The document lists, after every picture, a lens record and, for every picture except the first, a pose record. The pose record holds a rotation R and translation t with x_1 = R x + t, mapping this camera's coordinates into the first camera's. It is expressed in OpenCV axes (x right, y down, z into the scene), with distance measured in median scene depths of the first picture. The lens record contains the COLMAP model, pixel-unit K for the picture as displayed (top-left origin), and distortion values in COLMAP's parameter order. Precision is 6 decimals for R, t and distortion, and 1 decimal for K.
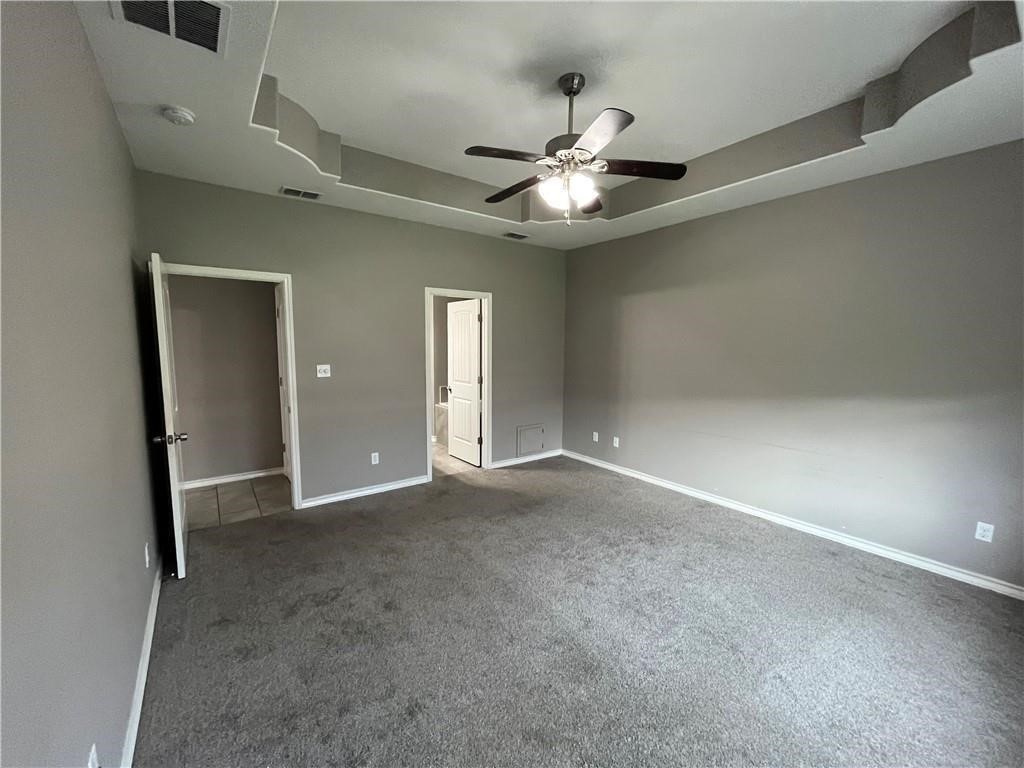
lens RADIAL K [[412.1, 0, 517.4], [0, 412.1, 385.6], [0, 0, 1]] dist [-0.004535, 0.000879]
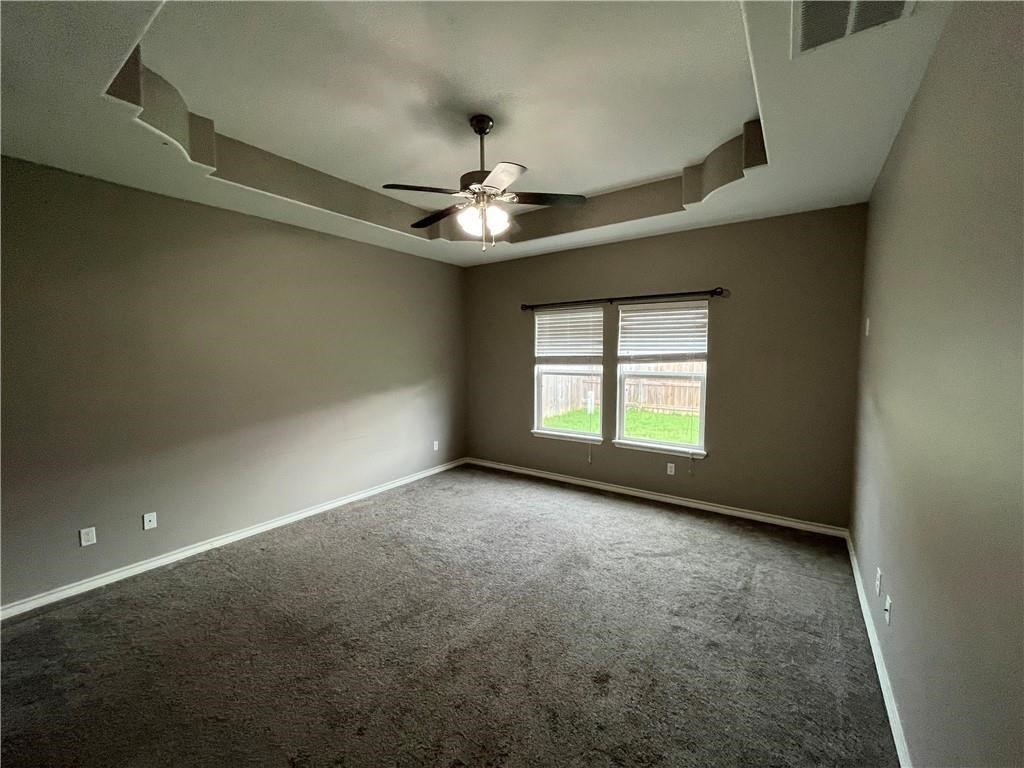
lens RADIAL K [[412.1, 0, 510.2], [0, 412.1, 384.4], [0, 0, 1]] dist [-0.004535, 0.000879]
pose [[-0.308585, -0.075759, 0.948175, -0.656525], [0.104879, 0.988035, 0.113077, -0.099861], [-0.945397, 0.134338, -0.296947, 0.893231]]
